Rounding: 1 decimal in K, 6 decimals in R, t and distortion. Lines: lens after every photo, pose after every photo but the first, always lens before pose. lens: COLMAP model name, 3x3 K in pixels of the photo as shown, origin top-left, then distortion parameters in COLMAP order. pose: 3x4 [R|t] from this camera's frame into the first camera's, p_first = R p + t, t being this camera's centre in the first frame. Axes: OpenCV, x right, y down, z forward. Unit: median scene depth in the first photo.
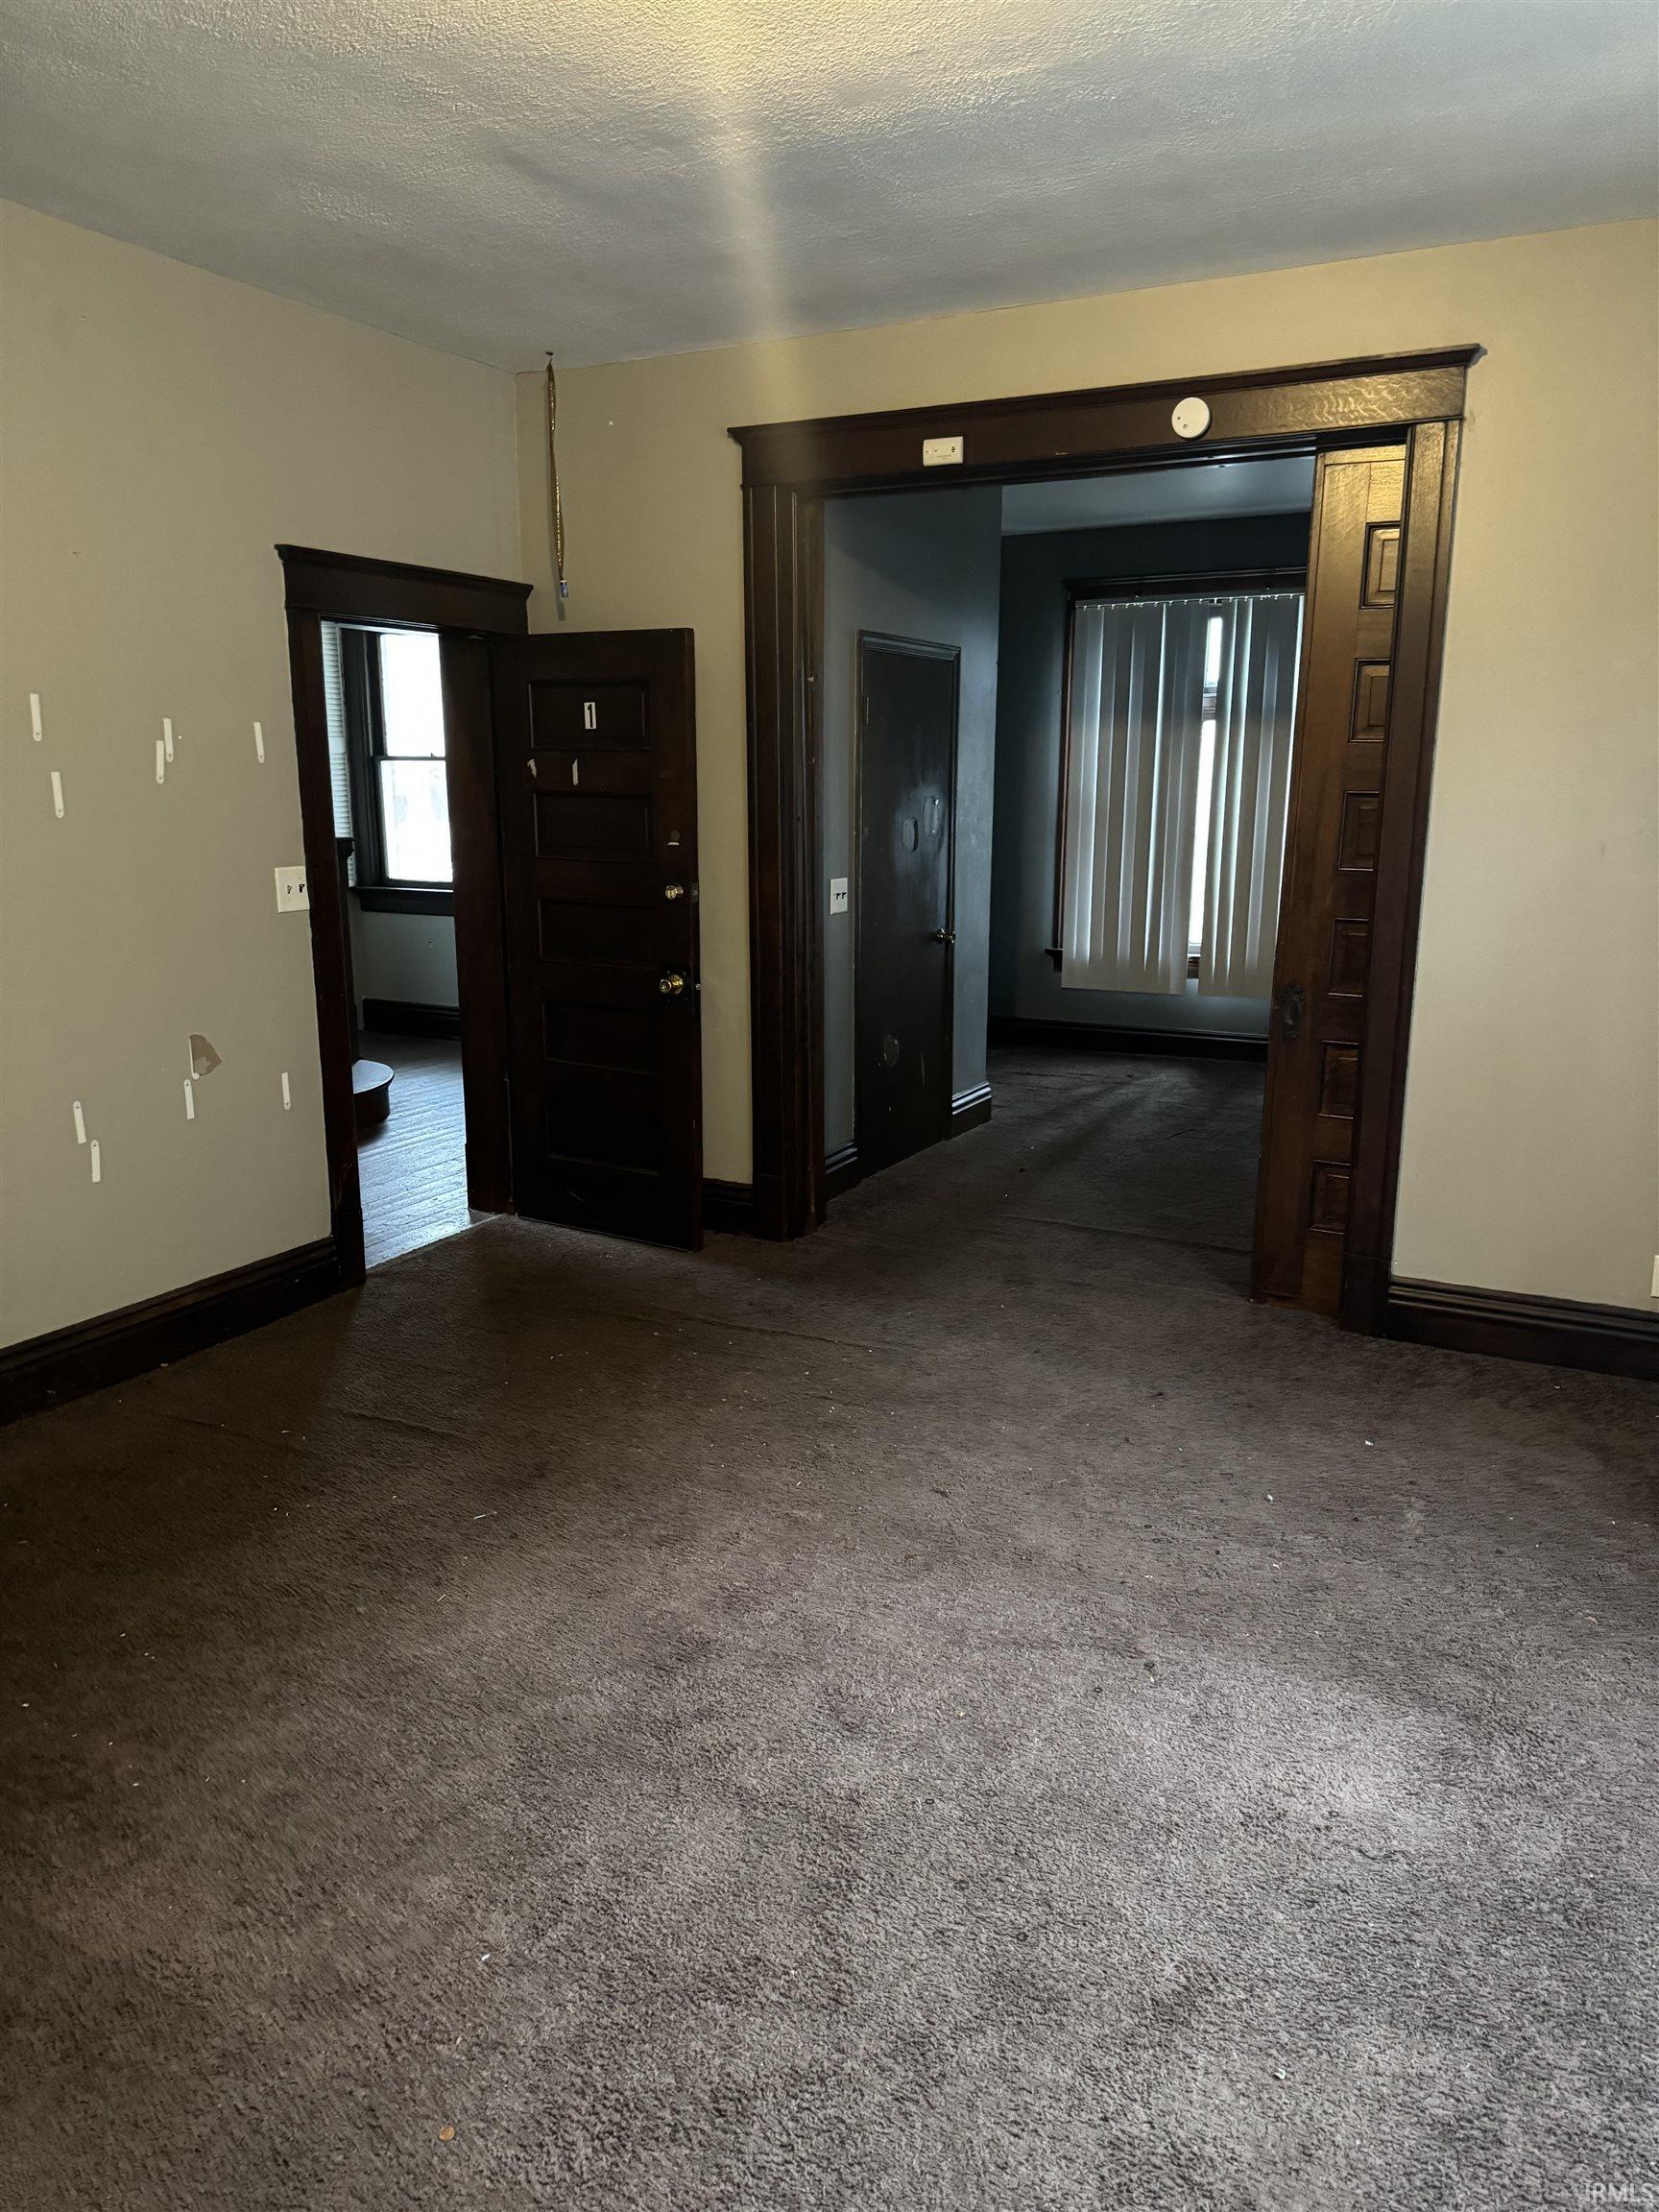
lens RADIAL K [[1548.9, 0, 829.5], [0, 1548.9, 1106.0], [0, 0, 1]] dist [0.046886, -0.001884]
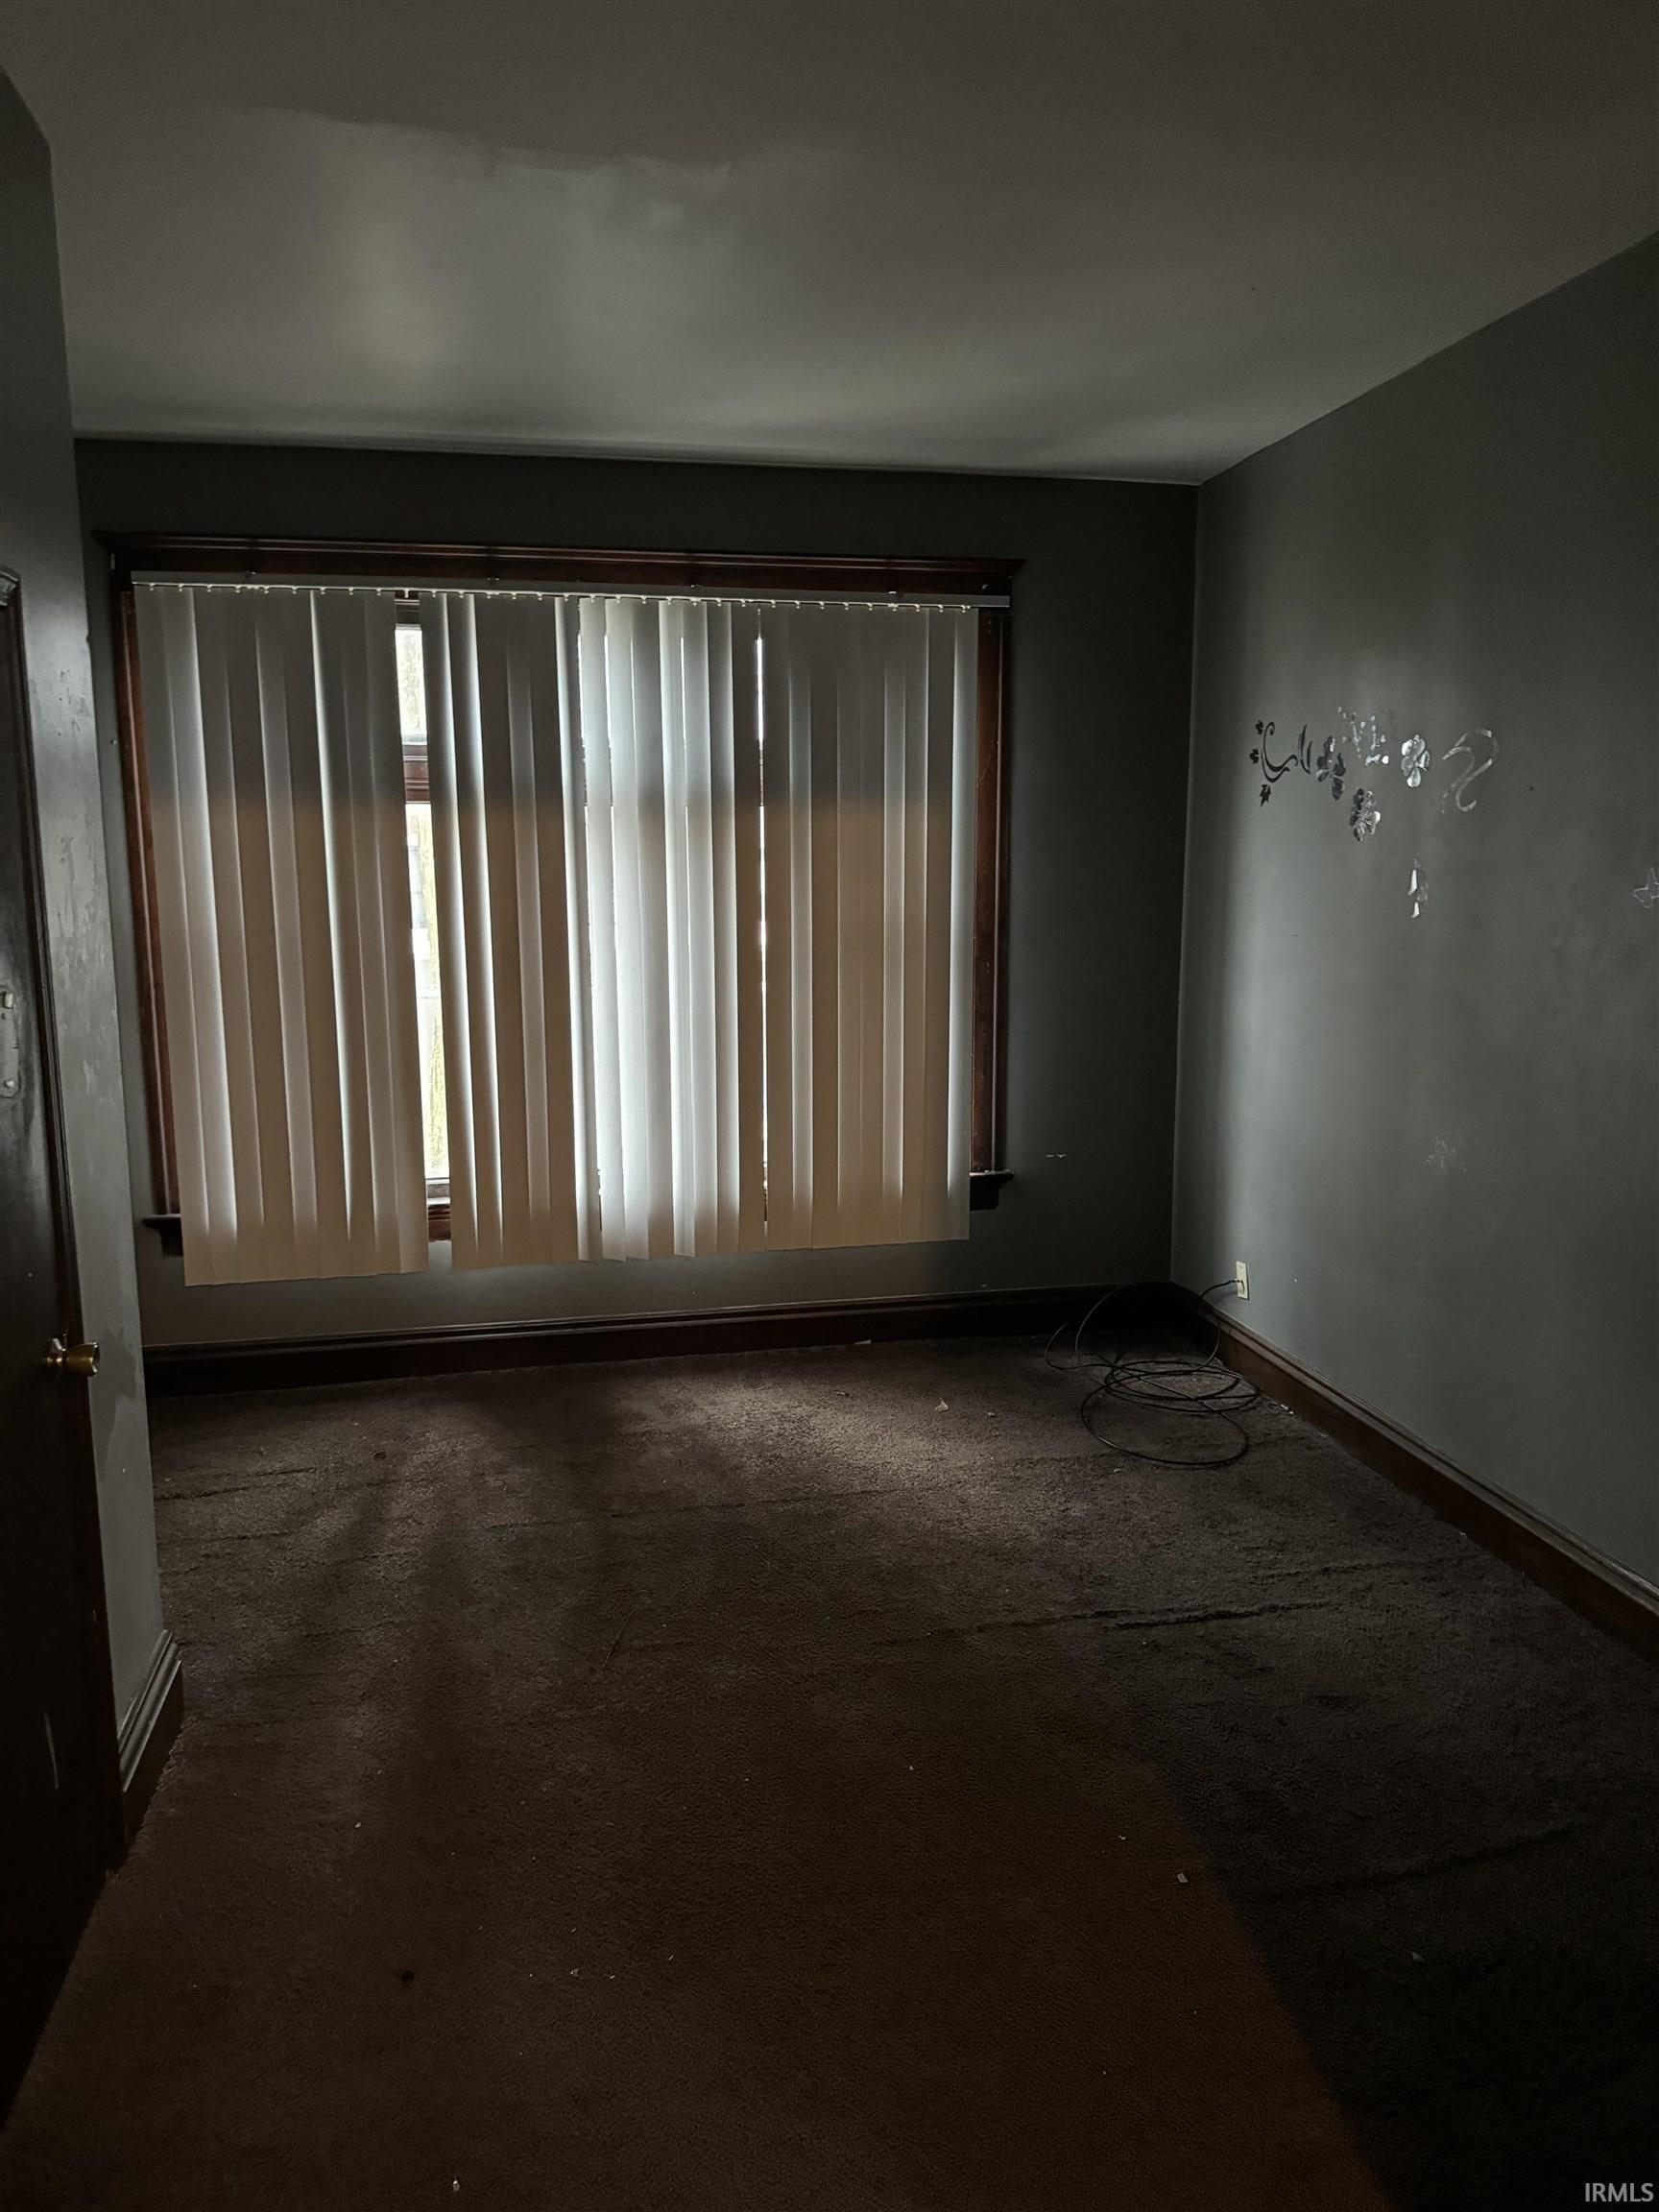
lens RADIAL K [[1548.9, 0, 829.5], [0, 1548.9, 1106.0], [0, 0, 1]] dist [0.046886, -0.001884]
pose [[0.782048, -0.104965, 0.614316, -0.002335], [0.145076, 0.989297, -0.015651, -0.104708], [-0.606098, 0.101362, 0.788905, 0.465221]]
